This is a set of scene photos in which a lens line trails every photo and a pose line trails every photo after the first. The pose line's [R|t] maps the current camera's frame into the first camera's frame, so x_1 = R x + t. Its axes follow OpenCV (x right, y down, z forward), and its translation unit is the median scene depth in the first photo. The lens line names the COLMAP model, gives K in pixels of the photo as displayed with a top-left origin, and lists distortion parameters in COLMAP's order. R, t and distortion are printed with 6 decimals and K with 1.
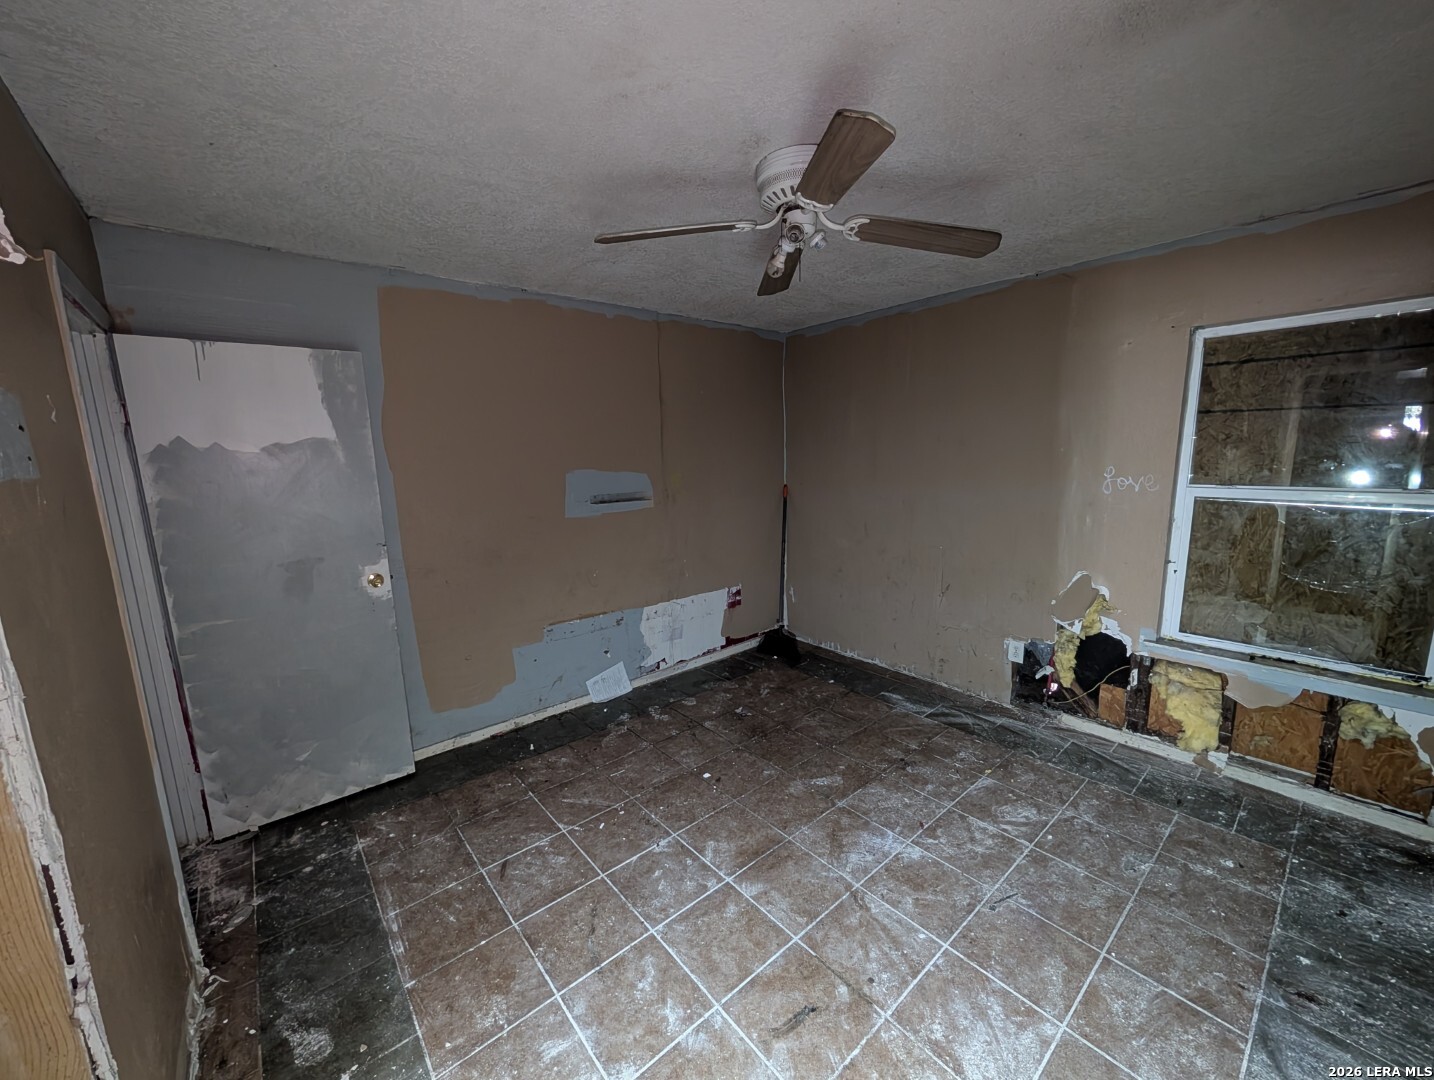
lens RADIAL K [[555.2, 0, 717.3], [0, 555.2, 543.4], [0, 0, 1]] dist [0.001058, 0.000230]
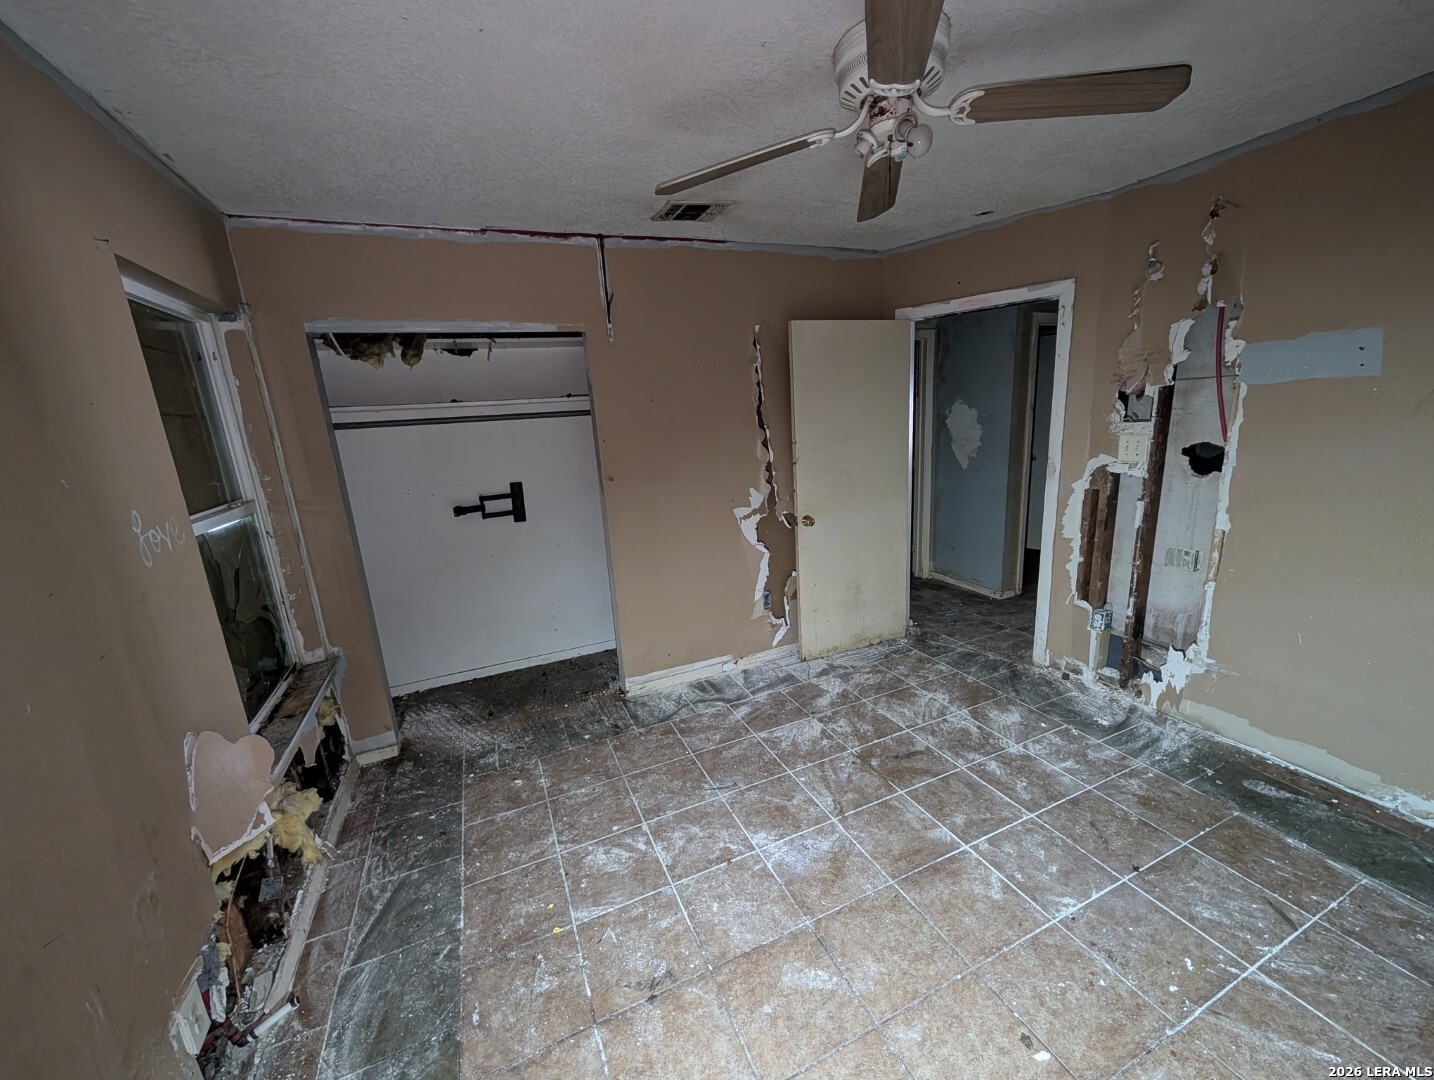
lens RADIAL K [[555.2, 0, 717.6], [0, 555.2, 541.9], [0, 0, 1]] dist [0.001058, 0.000230]
pose [[-0.954106, 0.016761, 0.299000, 0.142155], [0.133815, 0.917073, 0.375593, -0.321610], [-0.267910, 0.398366, -0.877228, 1.850412]]
